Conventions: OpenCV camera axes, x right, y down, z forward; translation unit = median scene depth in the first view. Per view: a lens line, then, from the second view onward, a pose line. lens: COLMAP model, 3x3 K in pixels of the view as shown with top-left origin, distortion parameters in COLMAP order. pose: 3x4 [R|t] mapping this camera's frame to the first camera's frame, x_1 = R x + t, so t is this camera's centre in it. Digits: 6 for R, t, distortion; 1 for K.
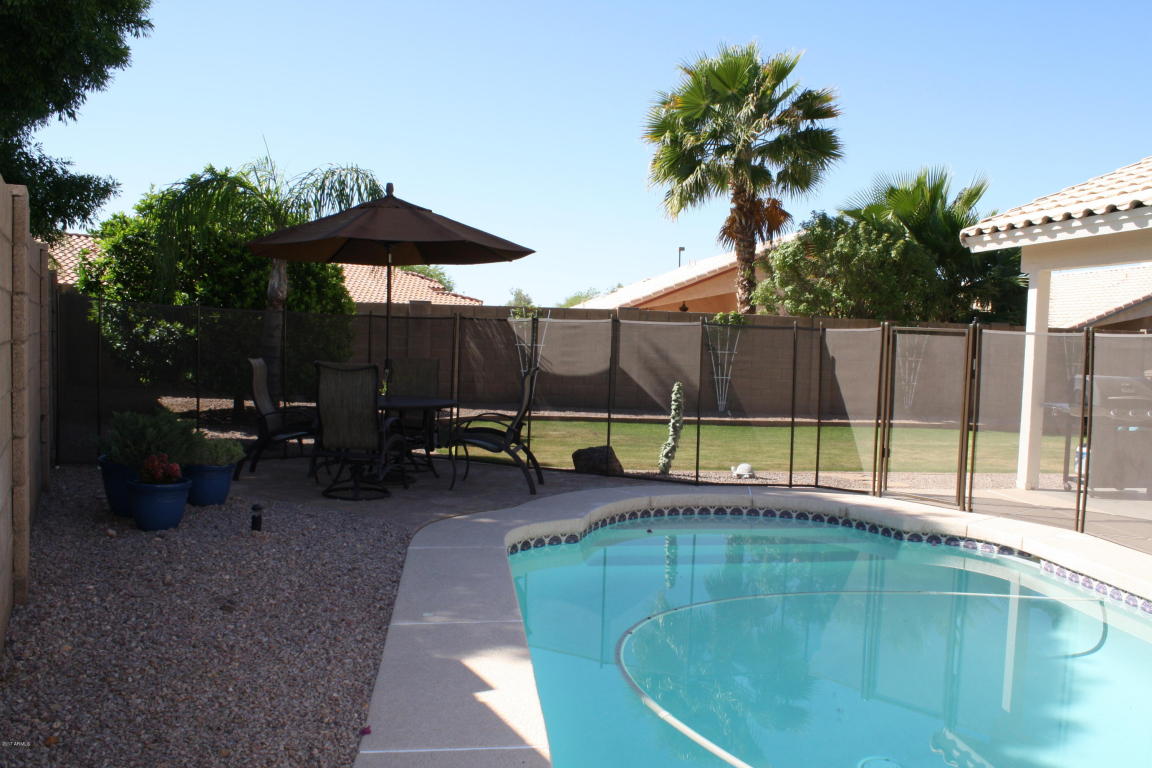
lens RADIAL K [[966.1, 0, 579.1], [0, 966.1, 383.4], [0, 0, 1]] dist [-0.160097, 0.131843]
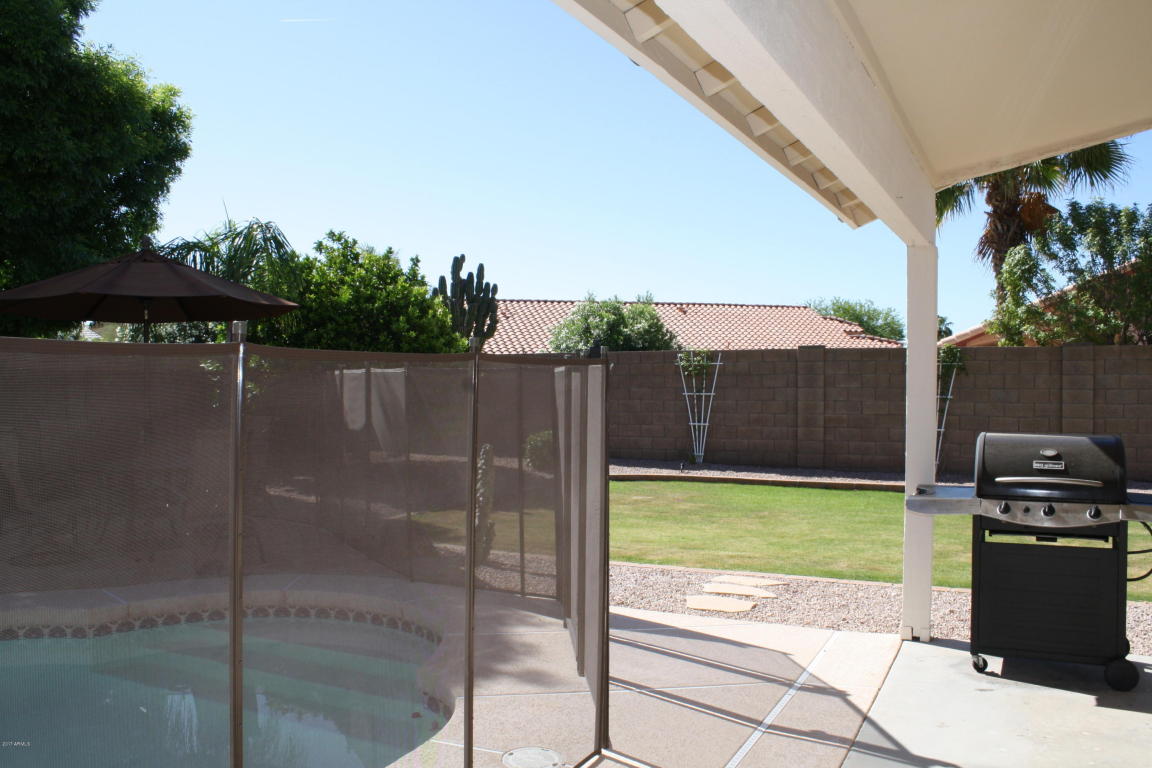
lens RADIAL K [[966.1, 0, 577.7], [0, 966.1, 381.7], [0, 0, 1]] dist [-0.160097, 0.131843]
pose [[0.849209, -0.030504, -0.527175, 0.642604], [0.003300, 0.998617, -0.052467, -0.011897], [0.528047, 0.042816, 0.848135, 0.422897]]
